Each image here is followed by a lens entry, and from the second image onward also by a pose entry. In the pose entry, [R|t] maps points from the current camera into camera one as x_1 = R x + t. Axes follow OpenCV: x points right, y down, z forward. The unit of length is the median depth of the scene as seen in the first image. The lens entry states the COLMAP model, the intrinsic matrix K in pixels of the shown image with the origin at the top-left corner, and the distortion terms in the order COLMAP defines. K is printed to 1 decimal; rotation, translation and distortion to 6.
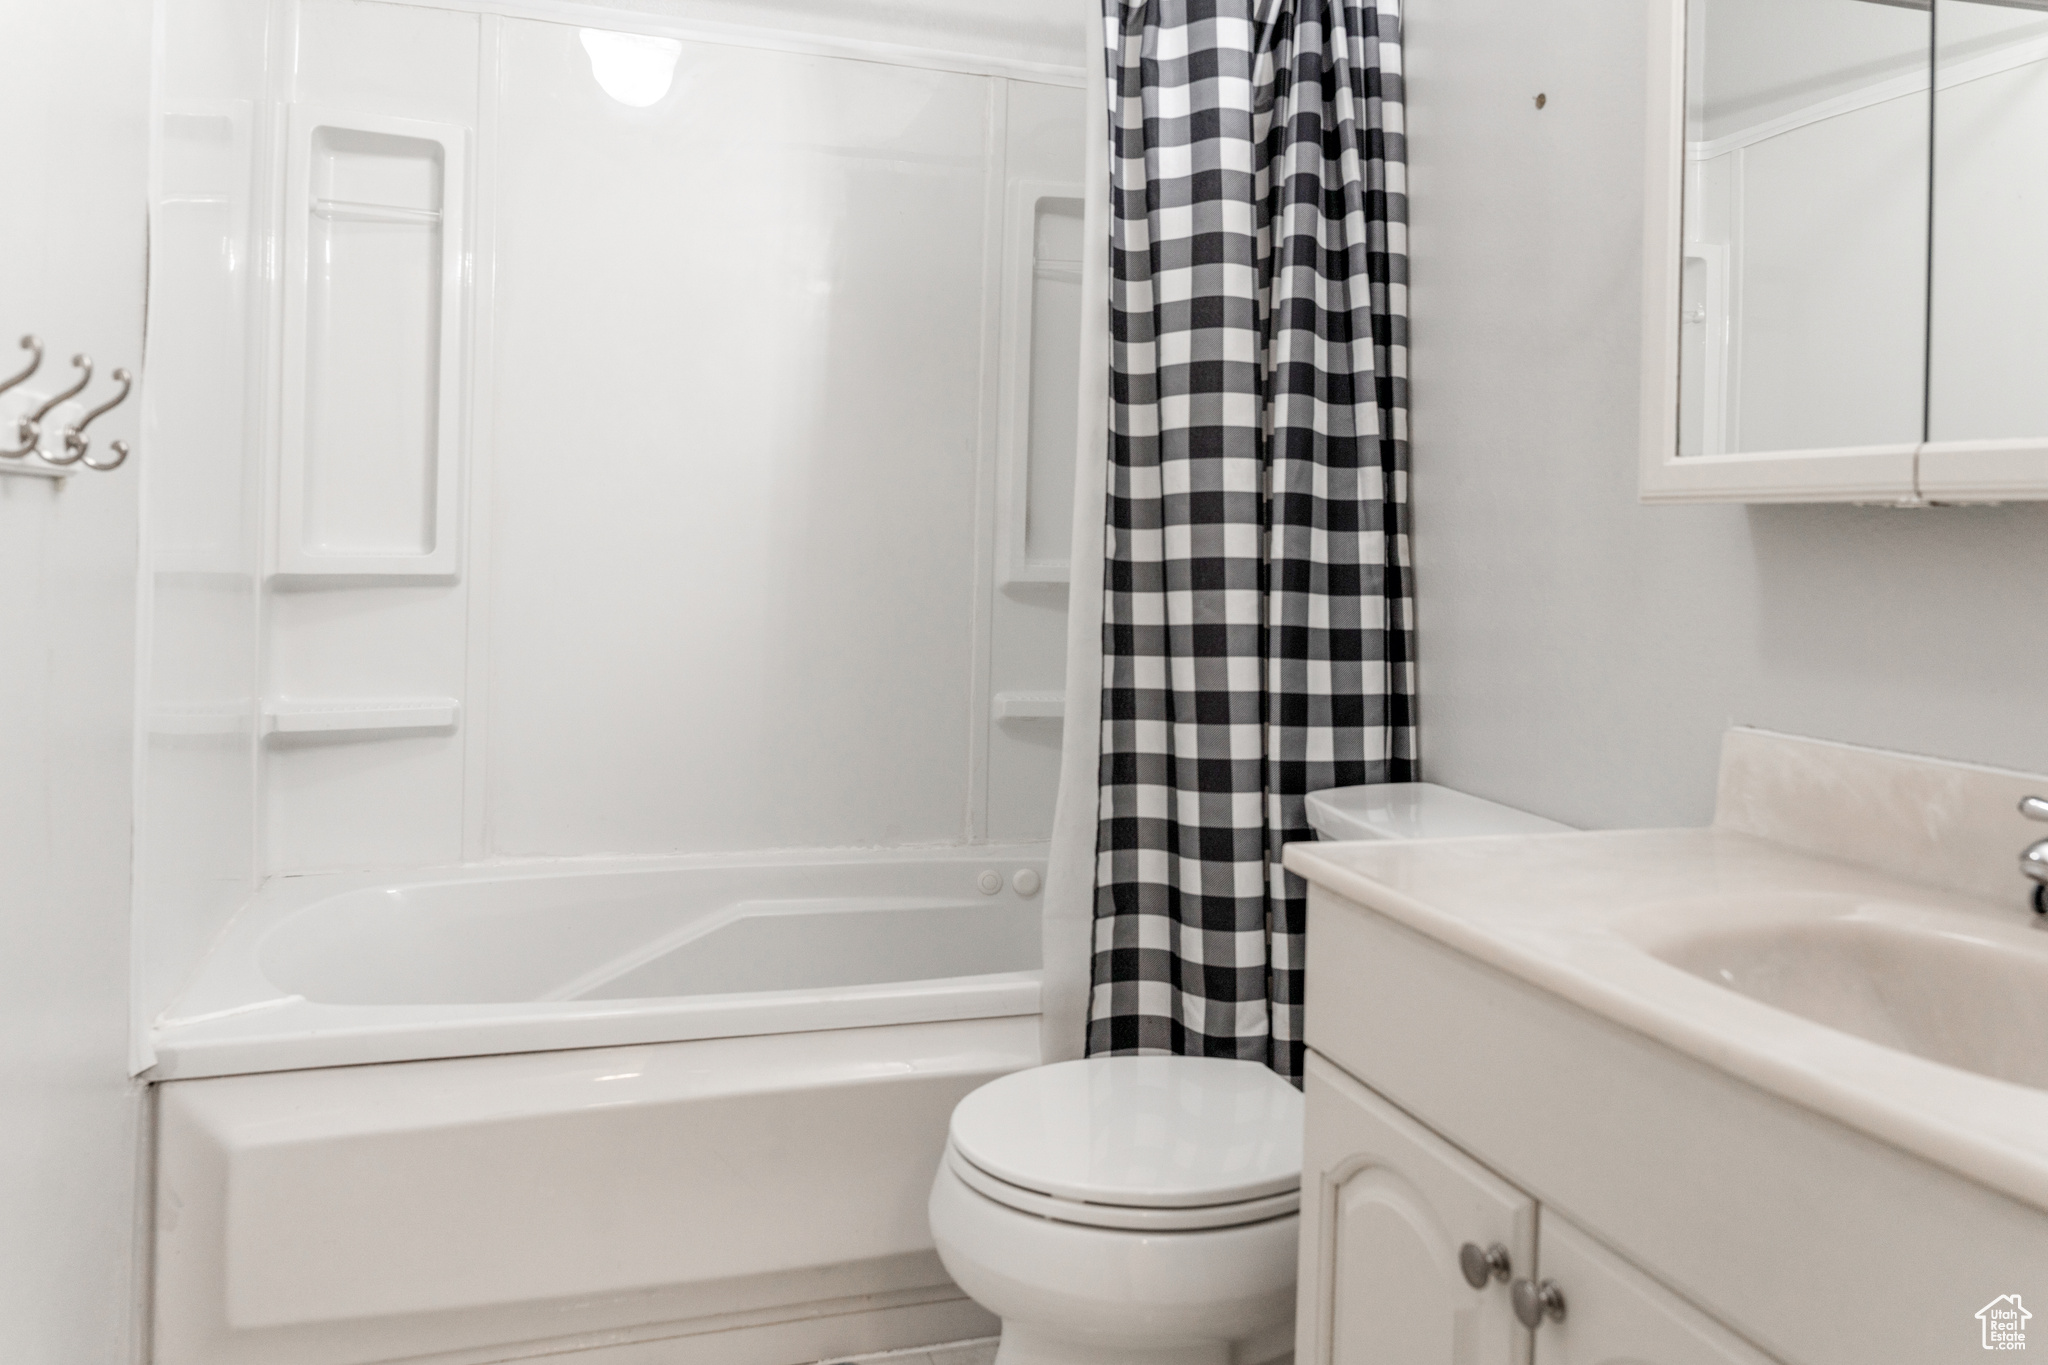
lens RADIAL K [[1465.2, 0, 1024.0], [0, 1465.2, 682.5], [0, 0, 1]] dist [-0.005573, -0.001664]
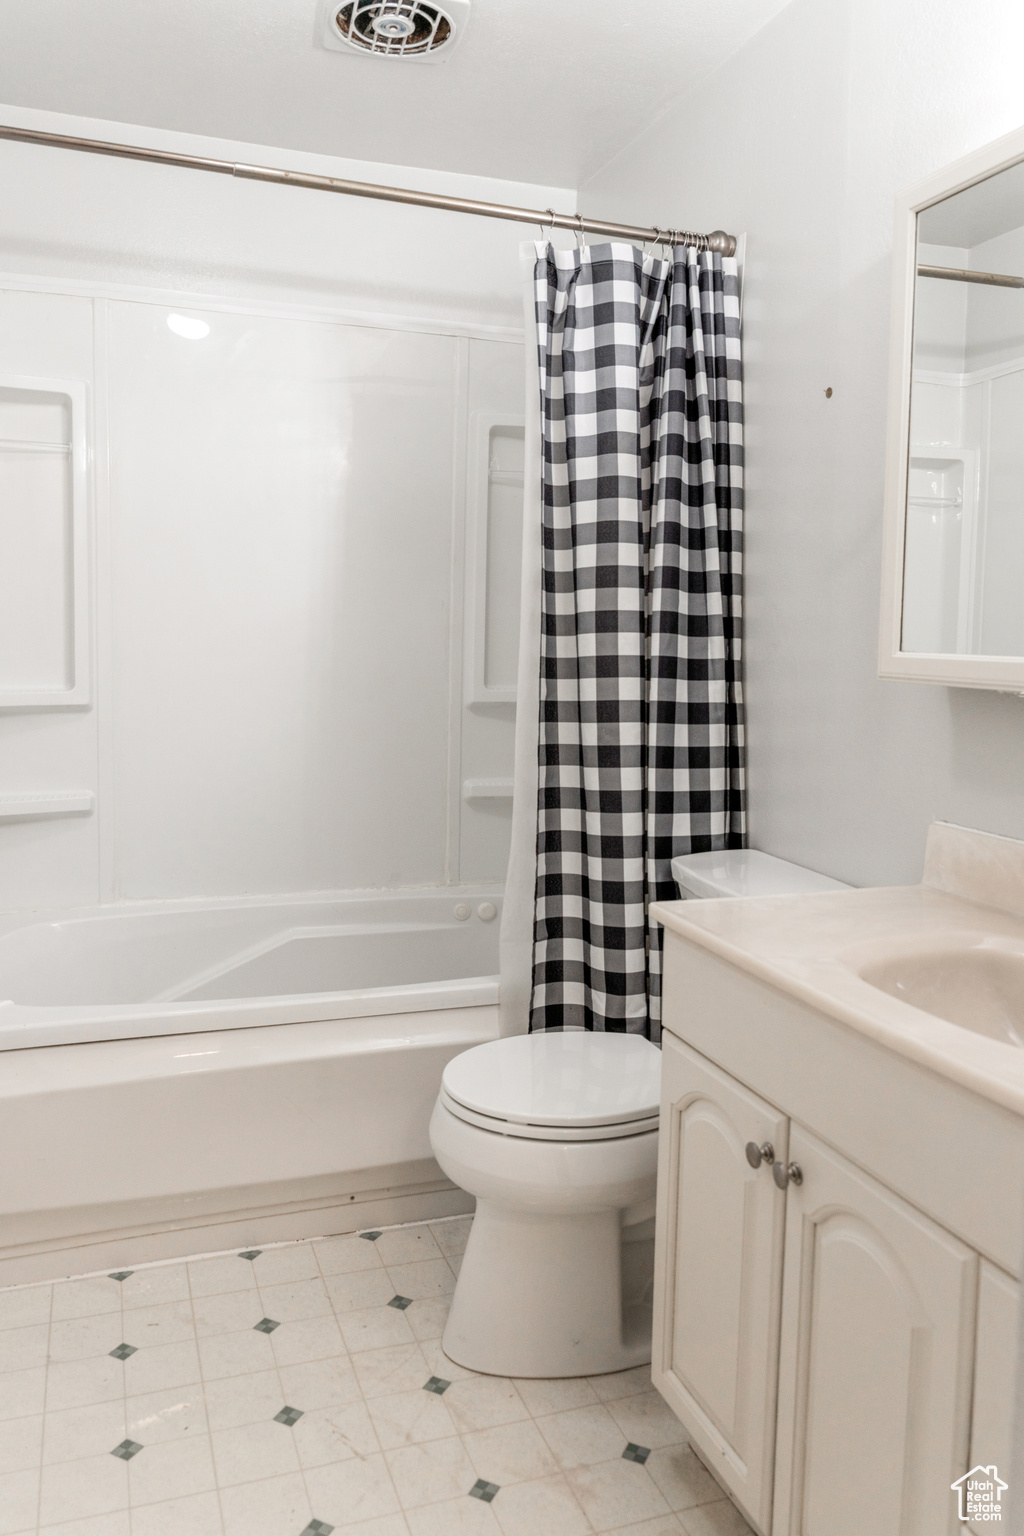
lens RADIAL K [[1175.0, 0, 517.9], [0, 1175.0, 757.6], [0, 0, 1]] dist [0.004416, -0.000822]
pose [[0.999380, -0.006997, 0.034508, -0.008403], [0.005934, 0.999508, 0.030812, -0.061561], [-0.034707, -0.030588, 0.998929, -0.194180]]
